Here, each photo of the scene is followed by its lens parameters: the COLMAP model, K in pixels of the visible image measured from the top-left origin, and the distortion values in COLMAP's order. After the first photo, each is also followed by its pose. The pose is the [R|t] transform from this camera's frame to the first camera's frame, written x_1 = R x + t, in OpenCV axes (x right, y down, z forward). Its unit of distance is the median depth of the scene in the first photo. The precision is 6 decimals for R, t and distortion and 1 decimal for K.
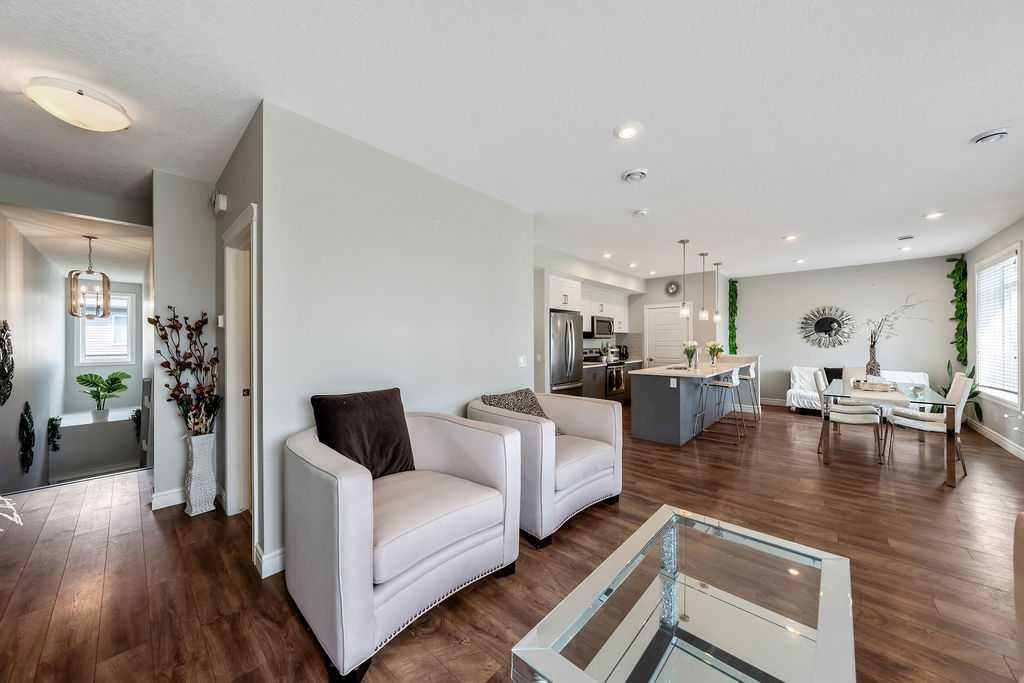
lens RADIAL K [[351.0, 0, 503.1], [0, 351.0, 339.4], [0, 0, 1]] dist [-0.002753, -0.000059]
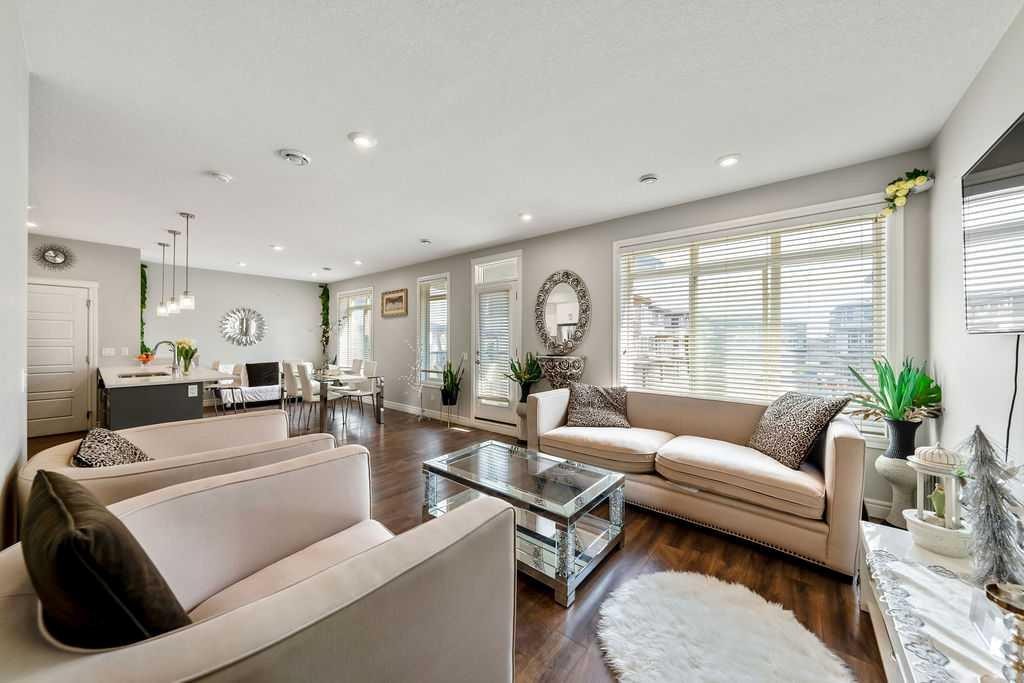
lens RADIAL K [[358.9, 0, 524.8], [0, 358.9, 354.4], [0, 0, 1]] dist [-0.006749, -0.000031]
pose [[-0.086778, -0.035547, 0.995593, -0.265727], [-0.011733, 0.999330, 0.034658, 0.001518], [-0.996159, -0.008674, -0.087137, 0.206536]]
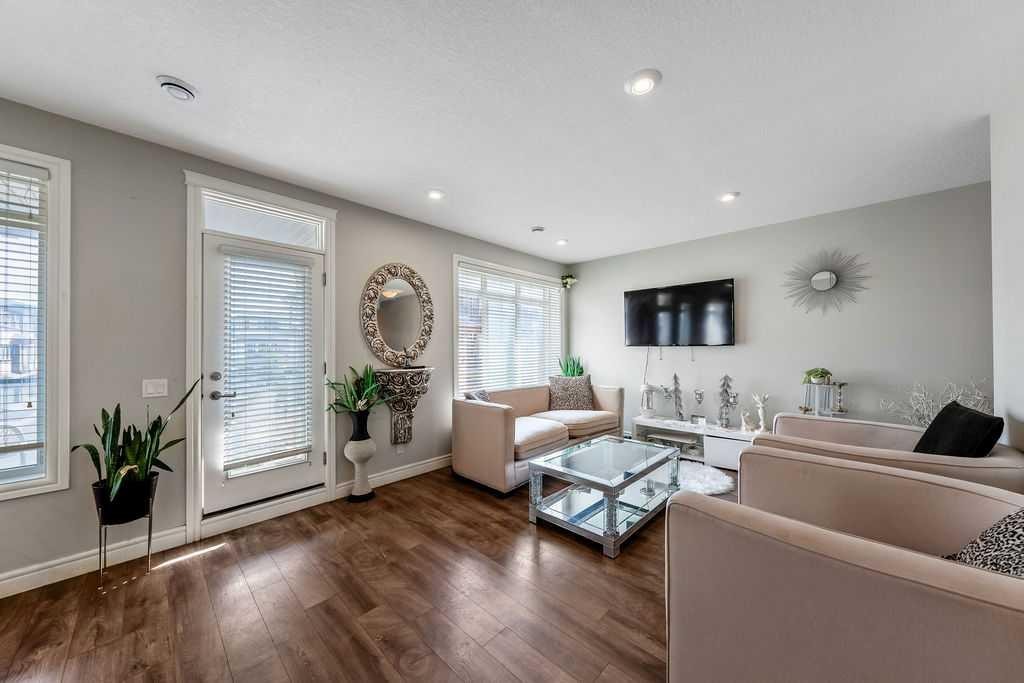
lens RADIAL K [[351.0, 0, 508.2], [0, 351.0, 348.5], [0, 0, 1]] dist [-0.002753, -0.000059]
pose [[-0.999985, 0.005012, -0.002015, 0.213681], [0.005030, 0.999944, -0.009313, 0.003296], [0.001968, -0.009323, -0.999955, 0.601065]]
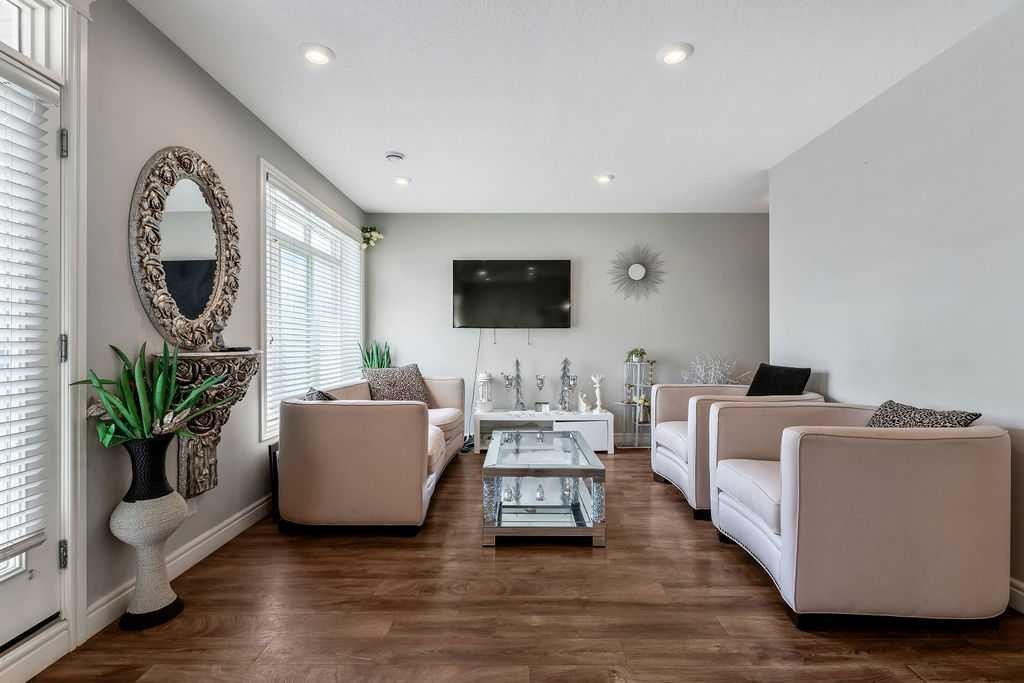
lens RADIAL K [[473.9, 0, 507.0], [0, 473.9, 345.6], [0, 0, 1]] dist [-0.000456, 0.000495]
pose [[-0.727616, 0.003424, -0.685976, 0.443515], [0.004188, 0.999991, 0.000550, 0.022440], [0.685972, -0.002473, -0.727624, 0.515268]]
